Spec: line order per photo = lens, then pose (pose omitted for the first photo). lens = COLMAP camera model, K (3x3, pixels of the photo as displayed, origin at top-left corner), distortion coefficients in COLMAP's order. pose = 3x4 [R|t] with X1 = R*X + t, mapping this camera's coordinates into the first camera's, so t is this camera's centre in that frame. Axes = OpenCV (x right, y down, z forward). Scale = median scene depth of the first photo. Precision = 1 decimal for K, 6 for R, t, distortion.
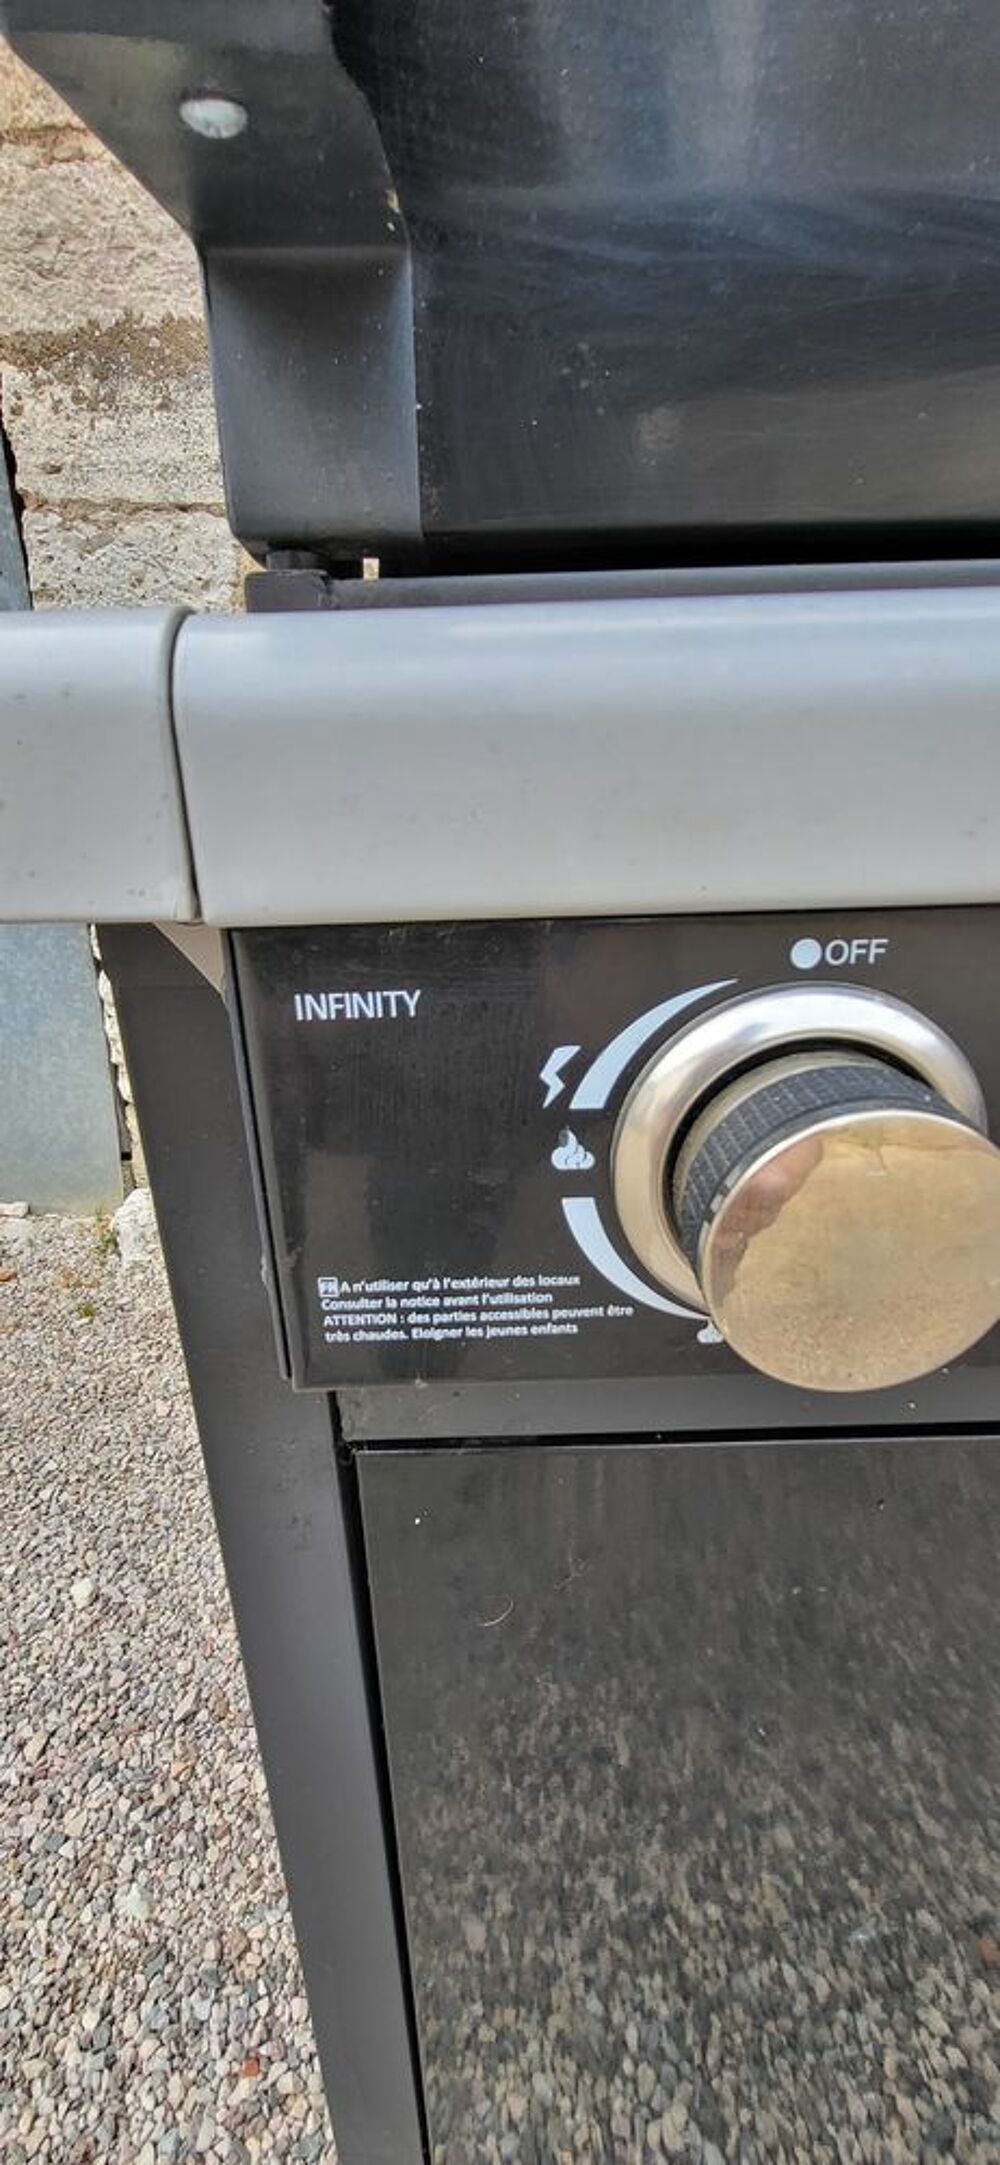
lens RADIAL K [[859.2, 0, 510.8], [0, 859.2, 1094.4], [0, 0, 1]] dist [-0.002297, -0.000395]
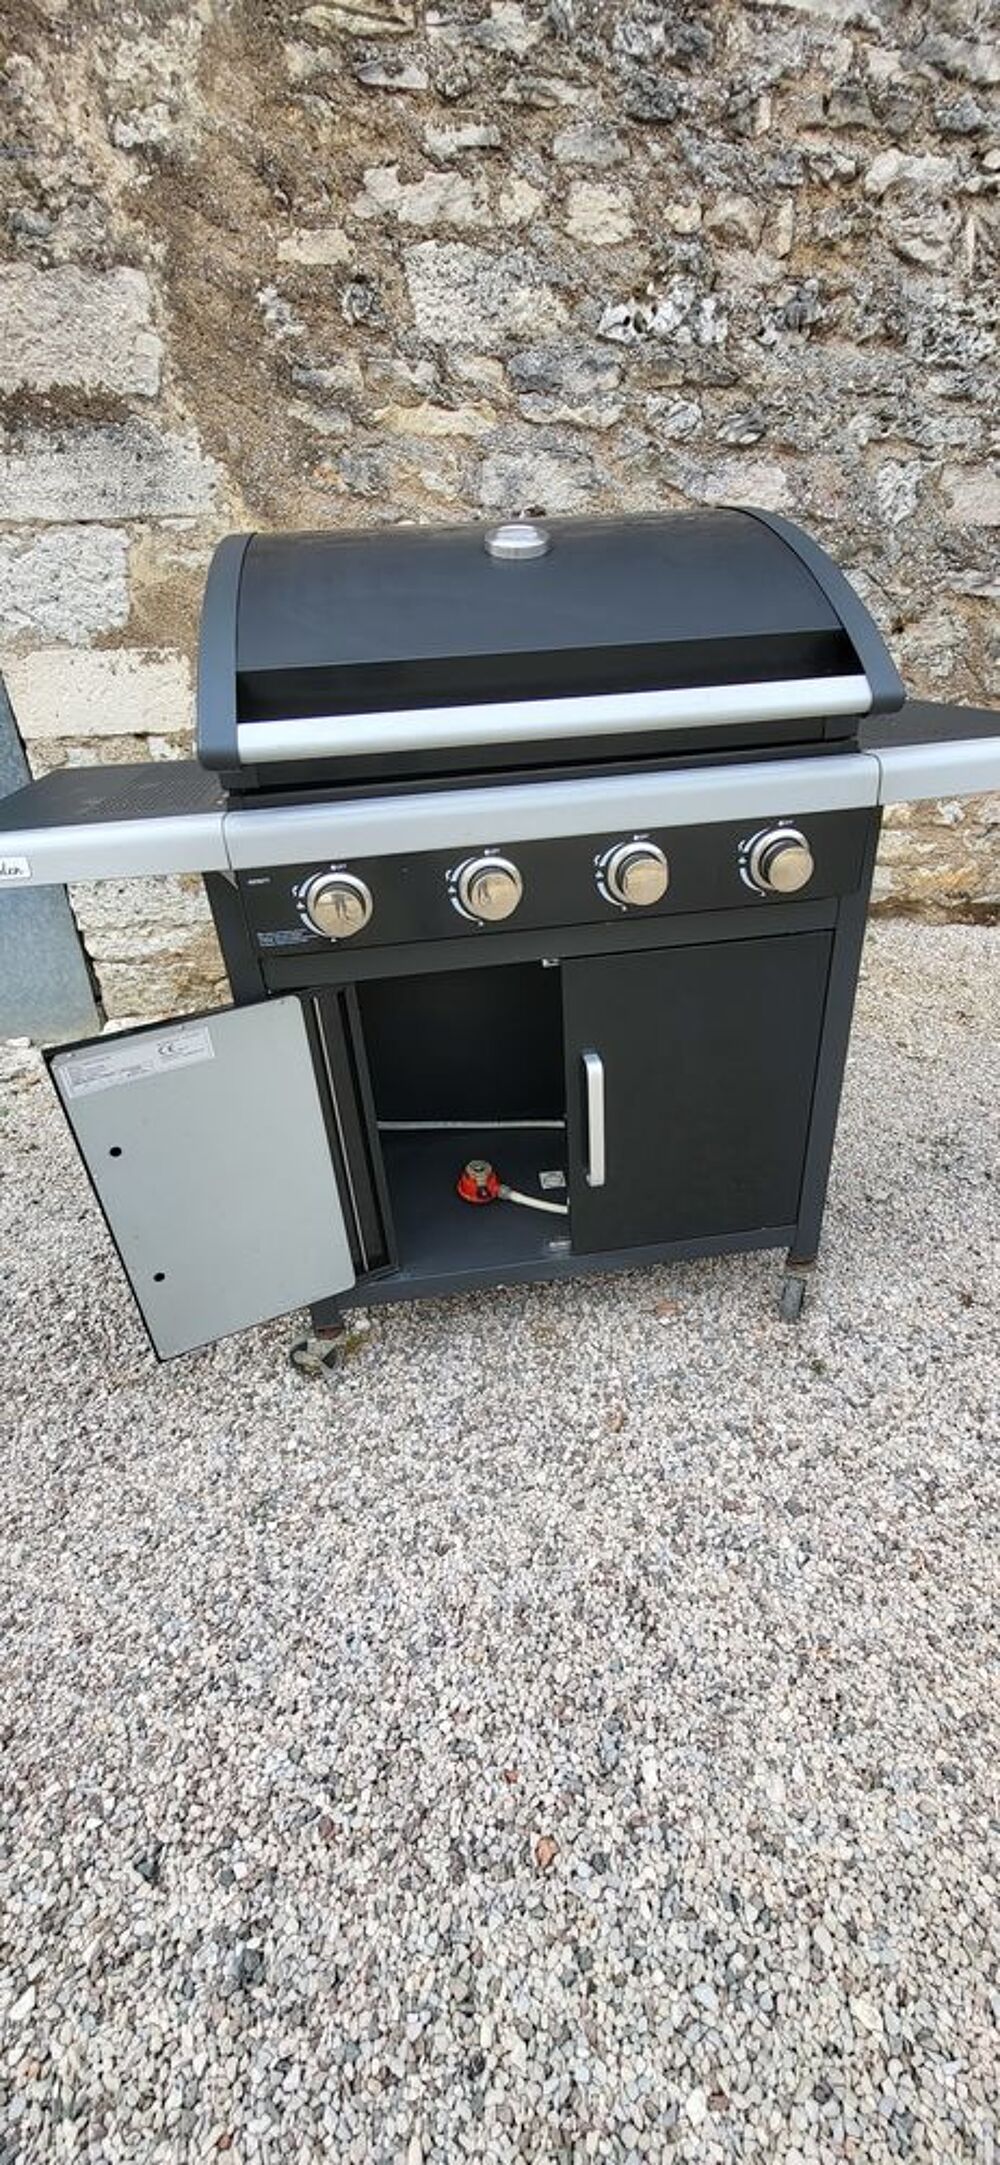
lens RADIAL K [[859.2, 0, 513.1], [0, 859.2, 1097.5], [0, 0, 1]] dist [-0.002297, -0.000395]
pose [[0.991397, -0.092201, 0.092900, 0.127537], [0.075247, 0.982246, 0.171843, 0.069109], [-0.107095, -0.163374, 0.980734, -0.771783]]
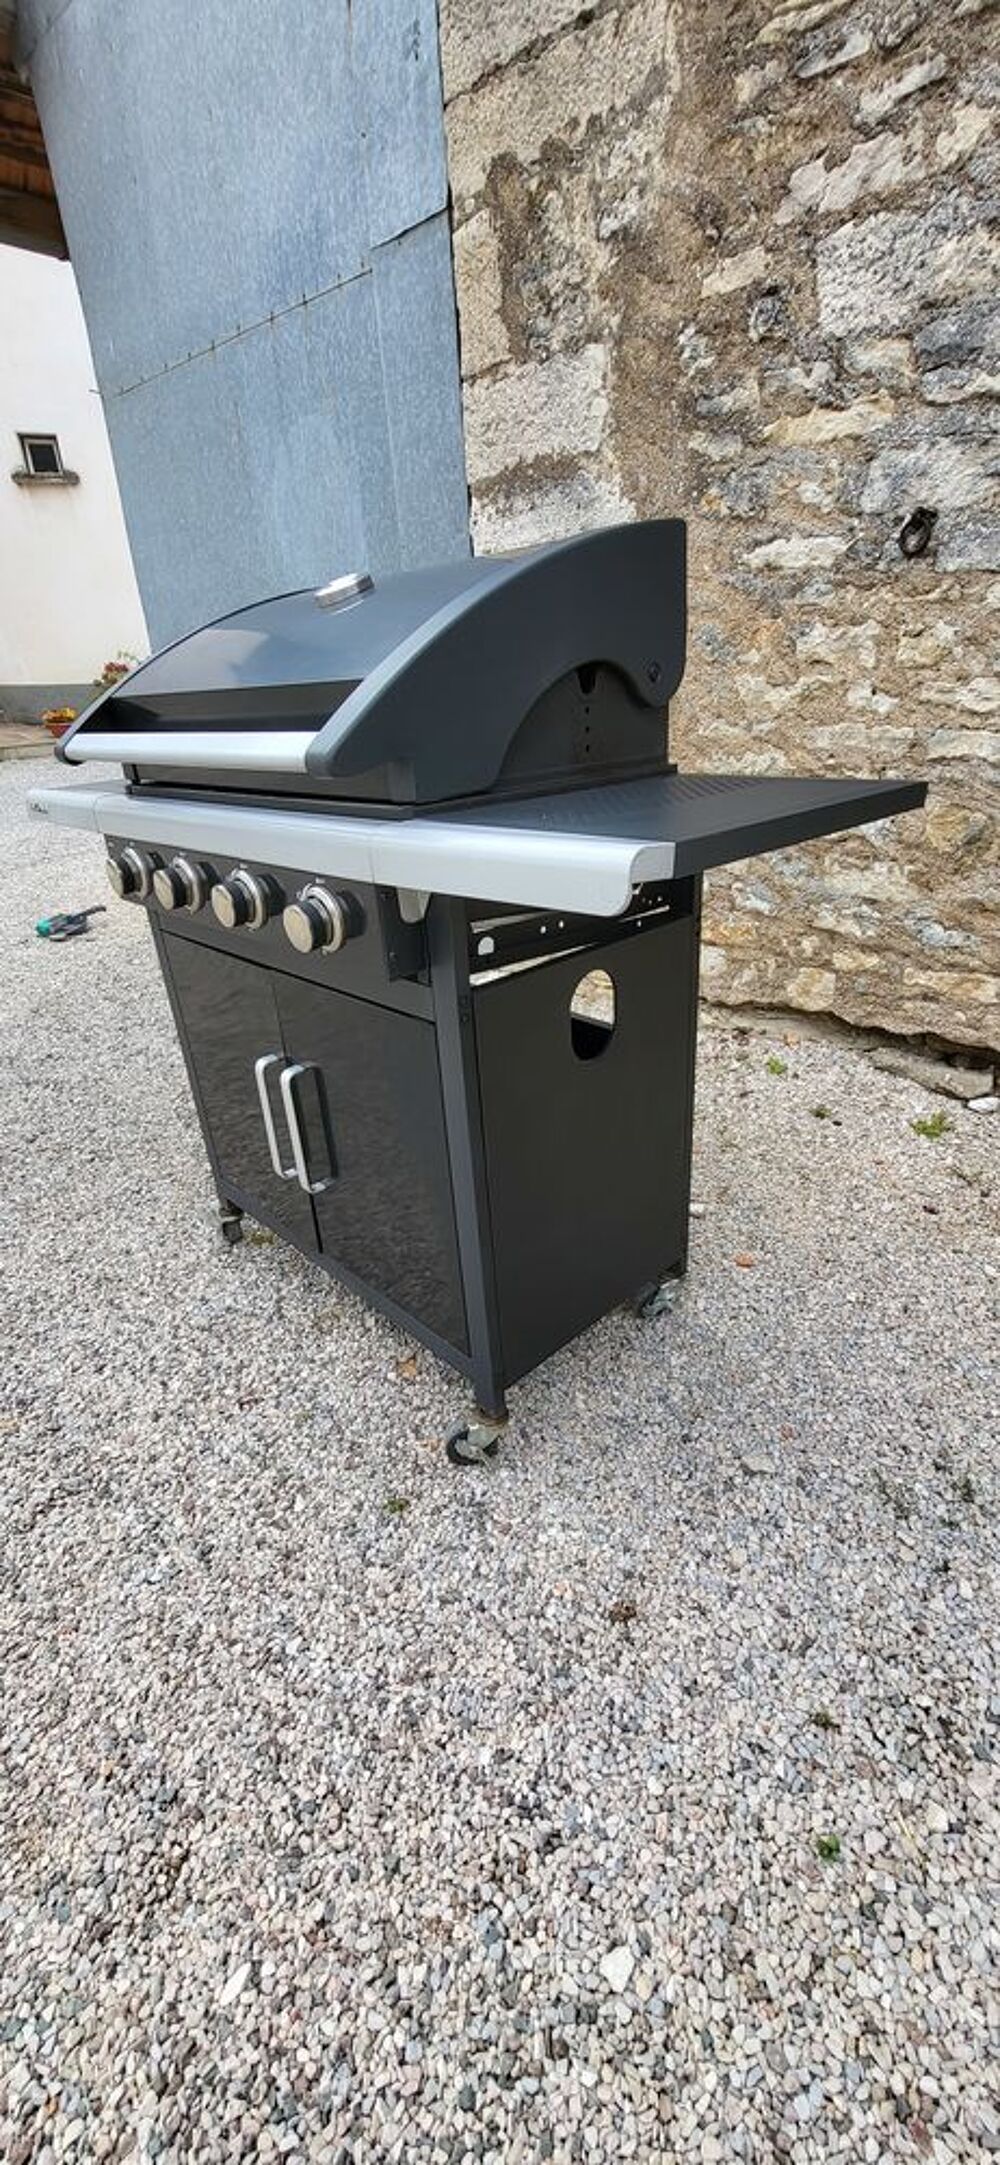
lens RADIAL K [[859.2, 0, 512.0], [0, 859.2, 1097.1], [0, 0, 1]] dist [-0.002297, -0.000395]
pose [[0.687314, 0.304269, -0.659560, 1.287864], [-0.208139, 0.952458, 0.222492, -0.064287], [0.695901, -0.015642, 0.717968, -0.342182]]
